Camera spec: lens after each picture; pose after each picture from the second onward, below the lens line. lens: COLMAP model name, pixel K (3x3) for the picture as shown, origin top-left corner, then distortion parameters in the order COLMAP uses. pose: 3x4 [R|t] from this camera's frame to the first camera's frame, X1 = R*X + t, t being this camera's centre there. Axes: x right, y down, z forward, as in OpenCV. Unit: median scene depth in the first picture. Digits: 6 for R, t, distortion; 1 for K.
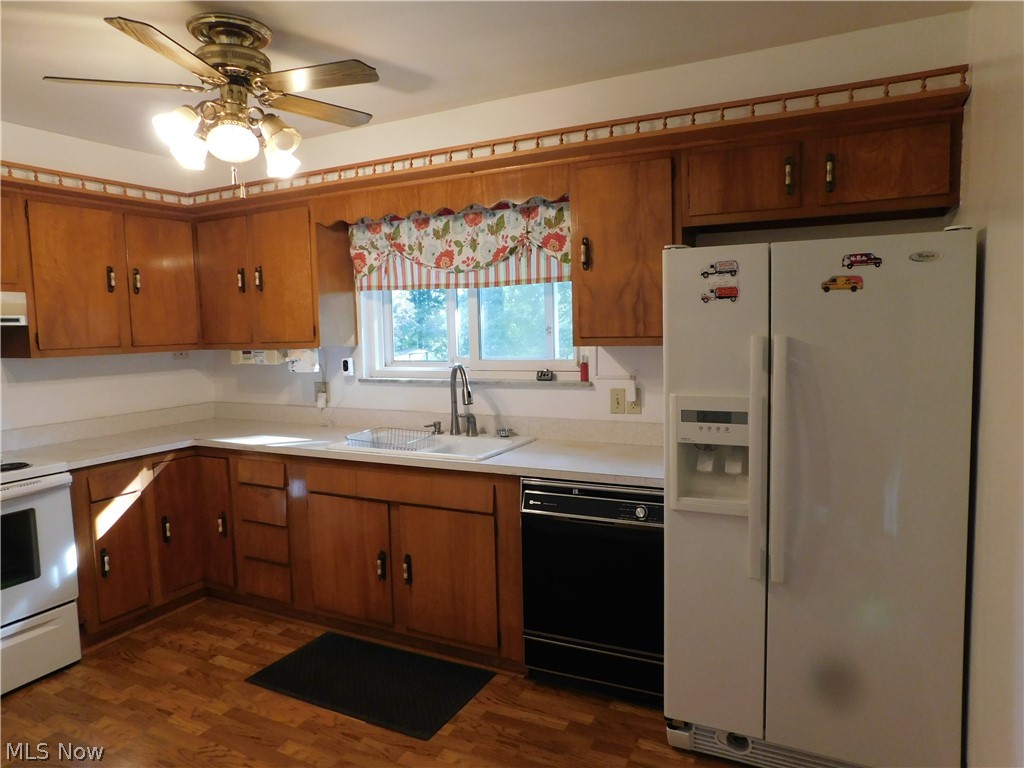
lens RADIAL K [[670.1, 0, 512.0], [0, 670.1, 384.0], [0, 0, 1]] dist [-0.066460, 0.051428]
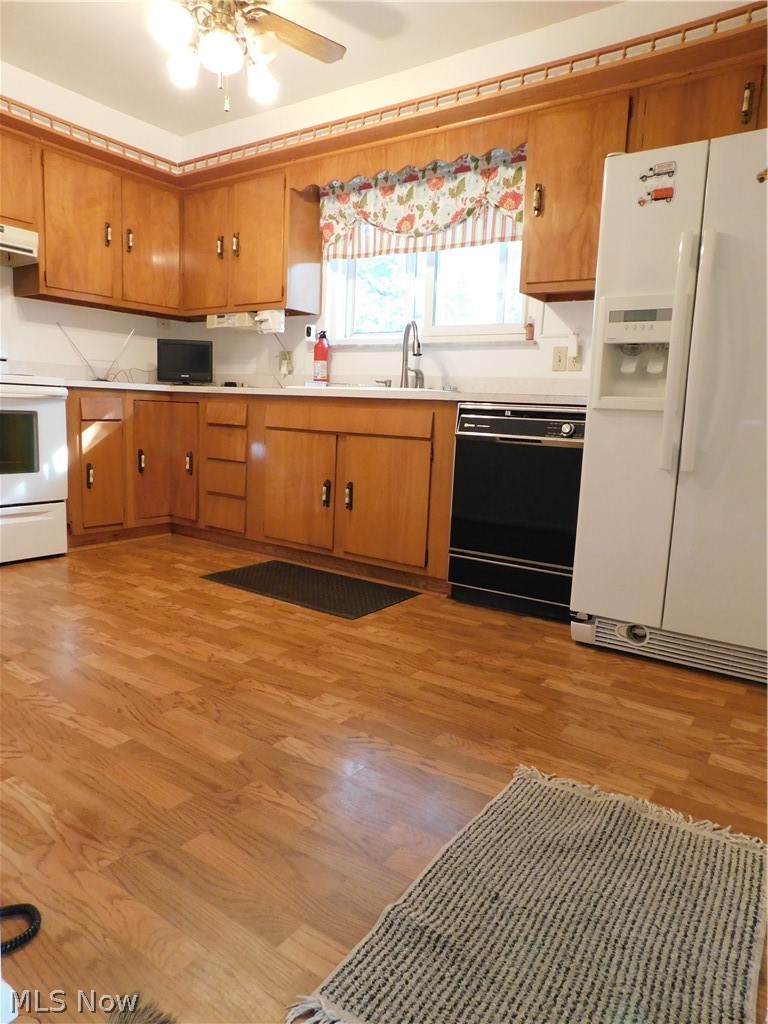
lens RADIAL K [[670.1, 0, 384.0], [0, 670.1, 512.0], [0, 0, 1]] dist [-0.066460, 0.051428]
pose [[0.987827, 0.084366, -0.130694, 0.043197], [-0.075911, 0.994767, 0.068387, 0.213673], [0.135780, -0.057633, 0.989061, -0.076788]]
